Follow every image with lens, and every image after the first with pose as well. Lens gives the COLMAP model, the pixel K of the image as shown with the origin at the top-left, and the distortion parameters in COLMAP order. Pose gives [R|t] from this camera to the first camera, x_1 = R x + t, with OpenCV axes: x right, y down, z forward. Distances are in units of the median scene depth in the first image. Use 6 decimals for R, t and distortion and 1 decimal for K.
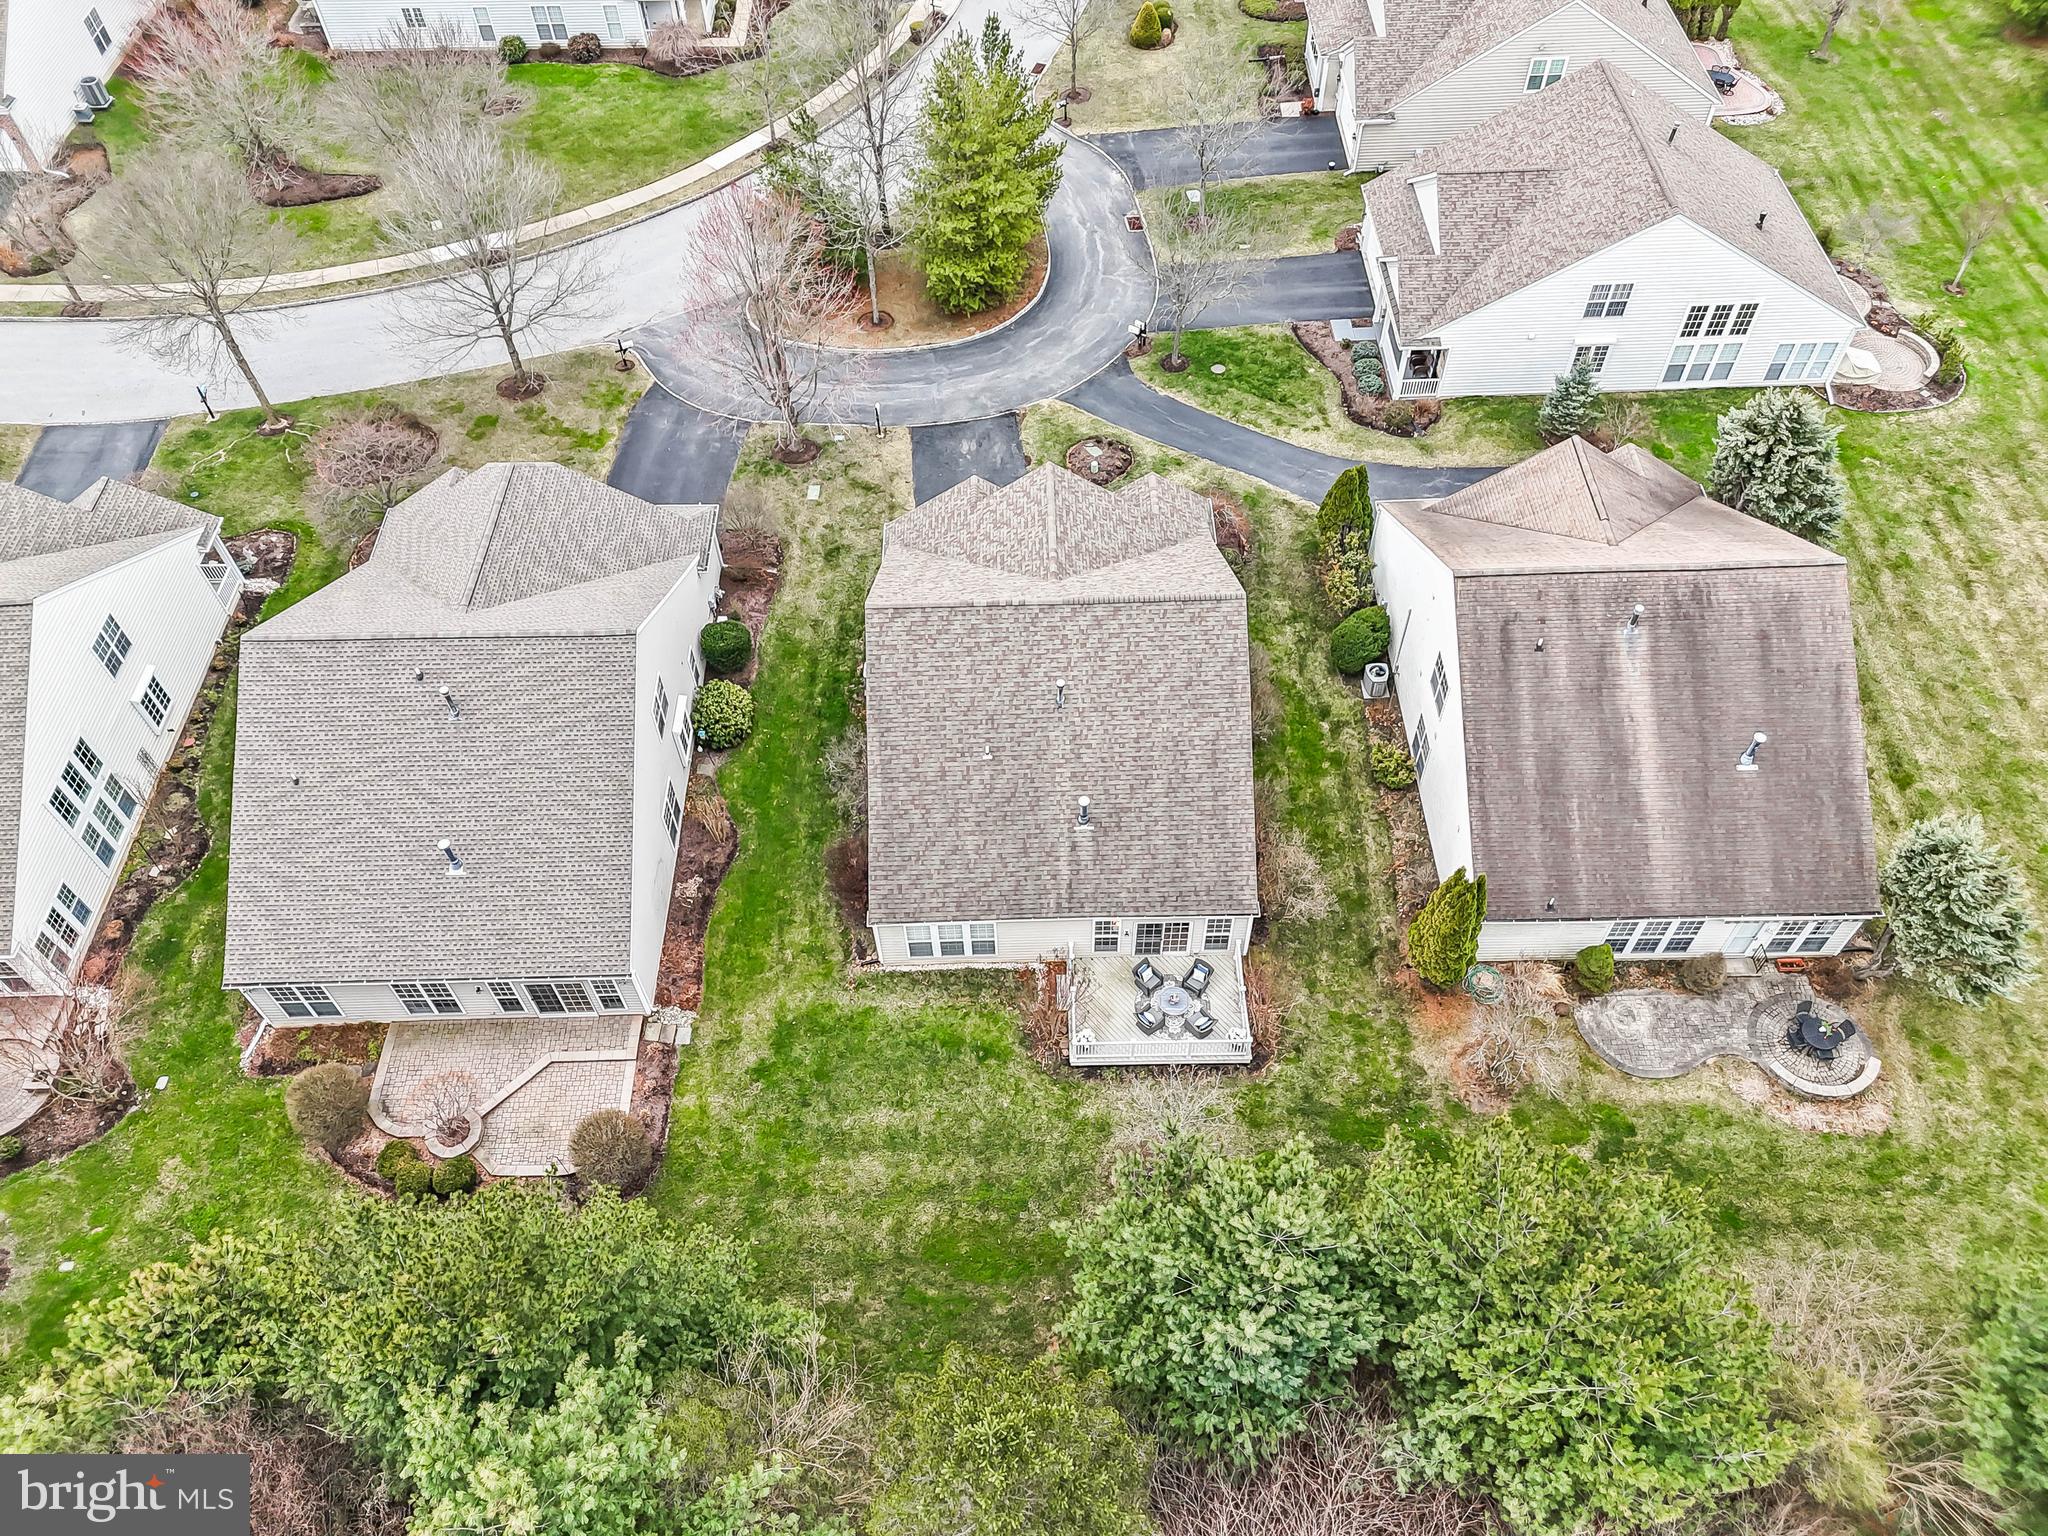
lens RADIAL K [[1526.5, 0, 1024.0], [0, 1526.5, 768.0], [0, 0, 1]] dist [0.059042, -0.052821]
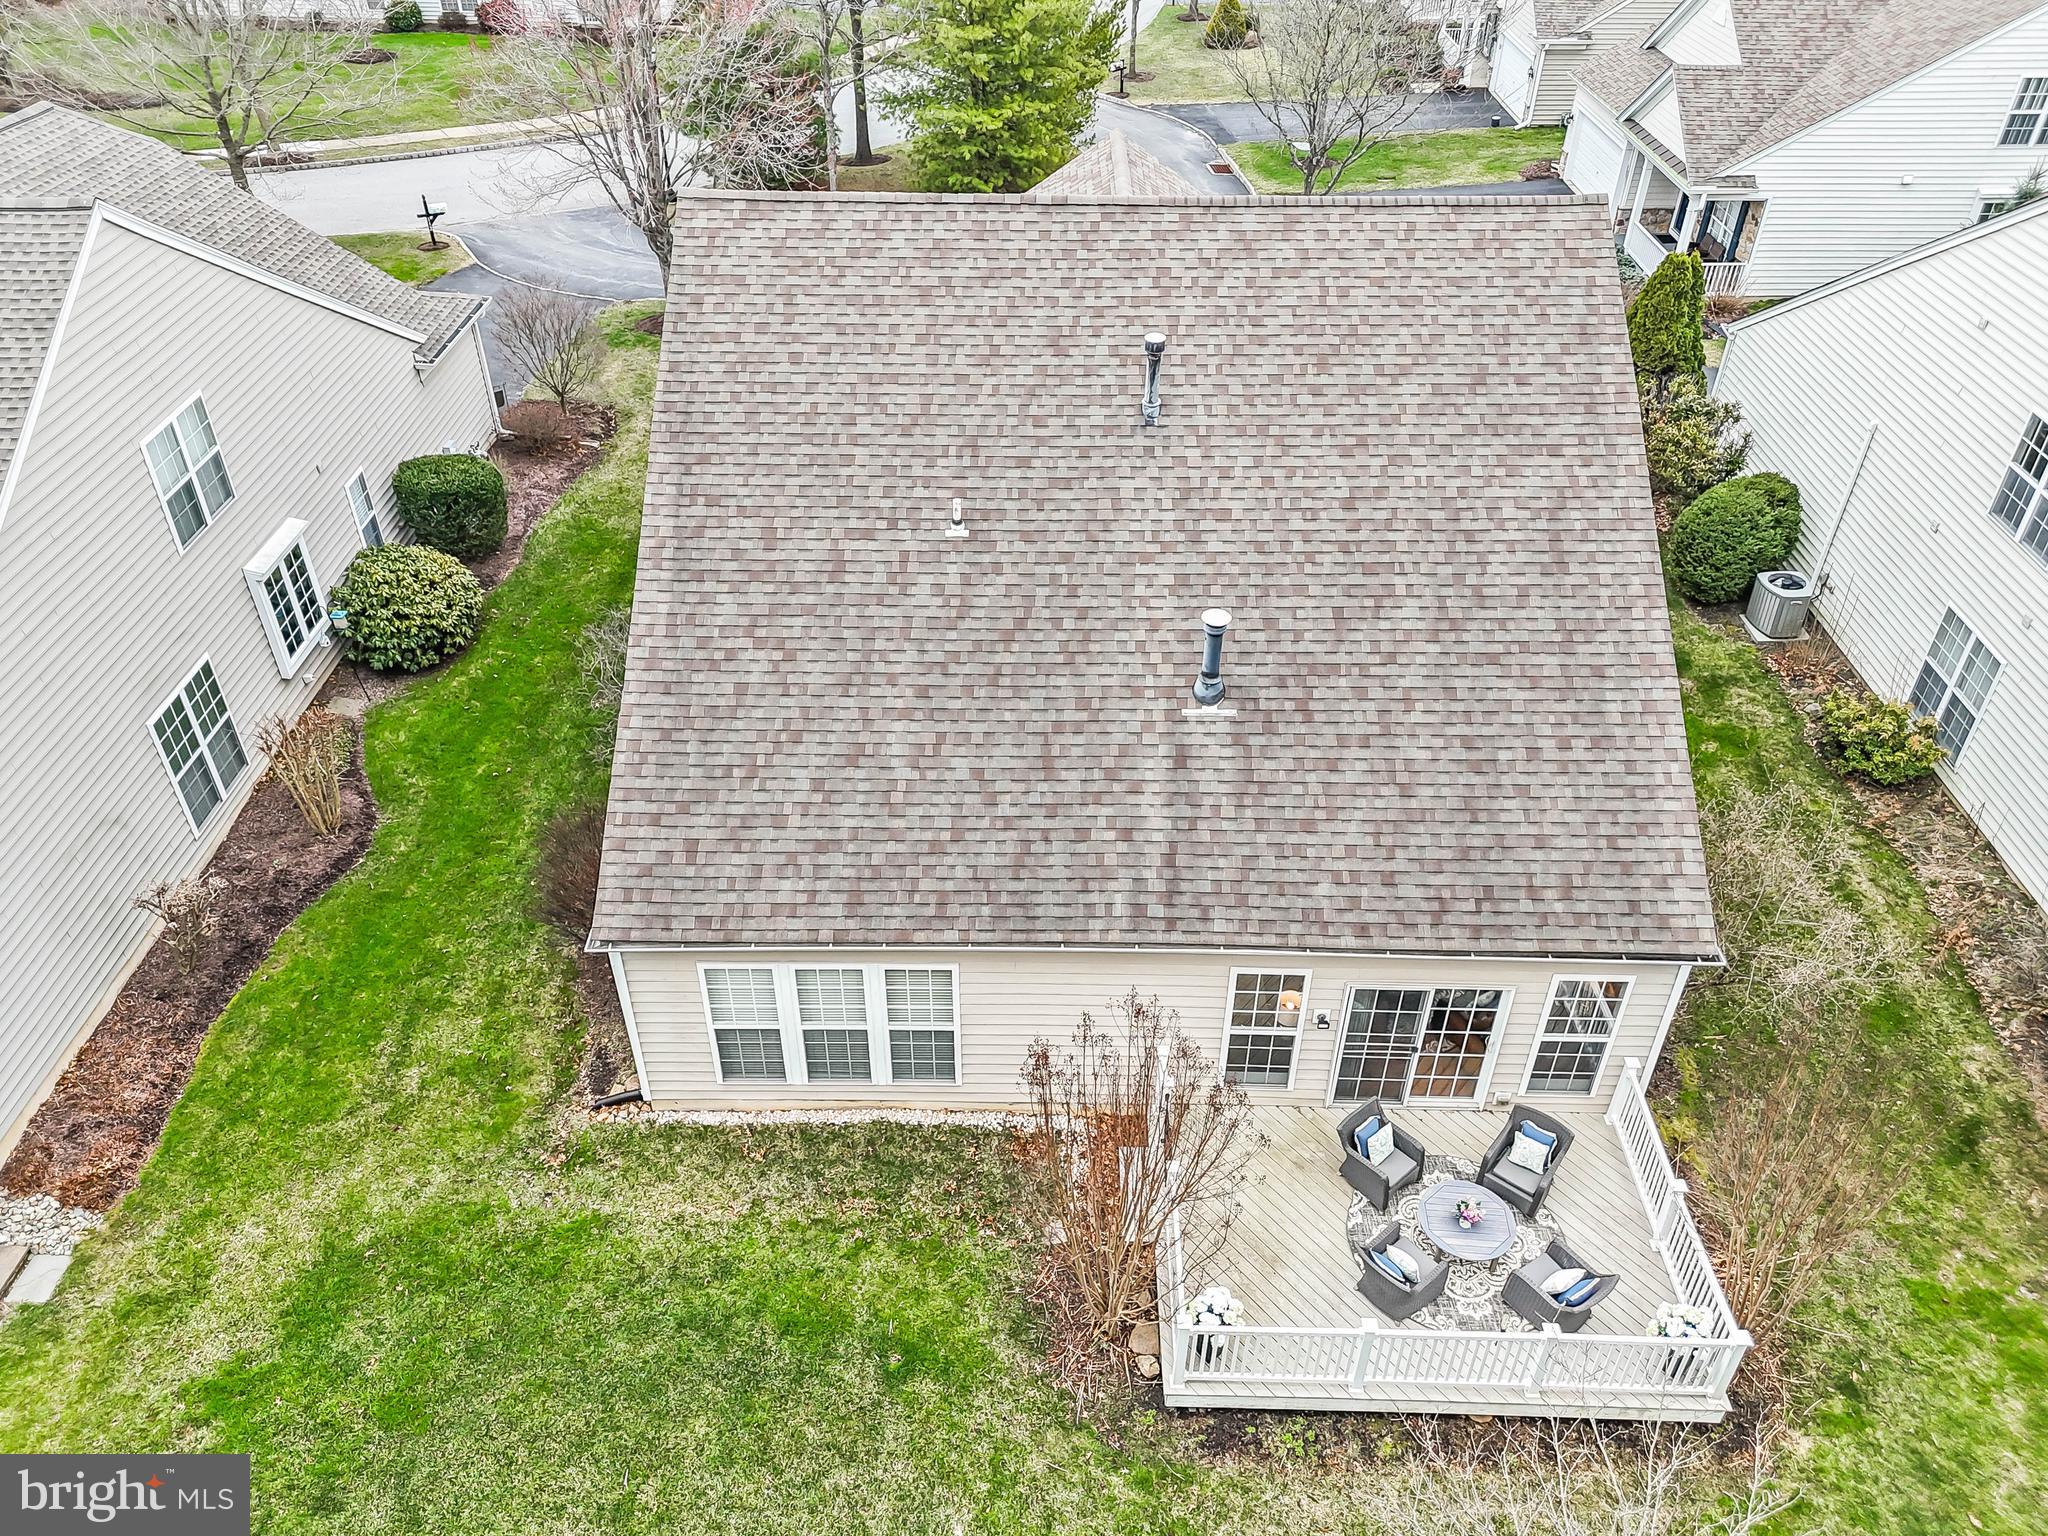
lens RADIAL K [[1526.5, 0, 1024.0], [0, 1526.5, 768.0], [0, 0, 1]] dist [0.059042, -0.052821]
pose [[0.999272, 0.037014, -0.009235, -0.001422], [-0.038147, 0.967415, -0.250304, 0.142533], [-0.000331, 0.250474, 0.968123, 0.633183]]
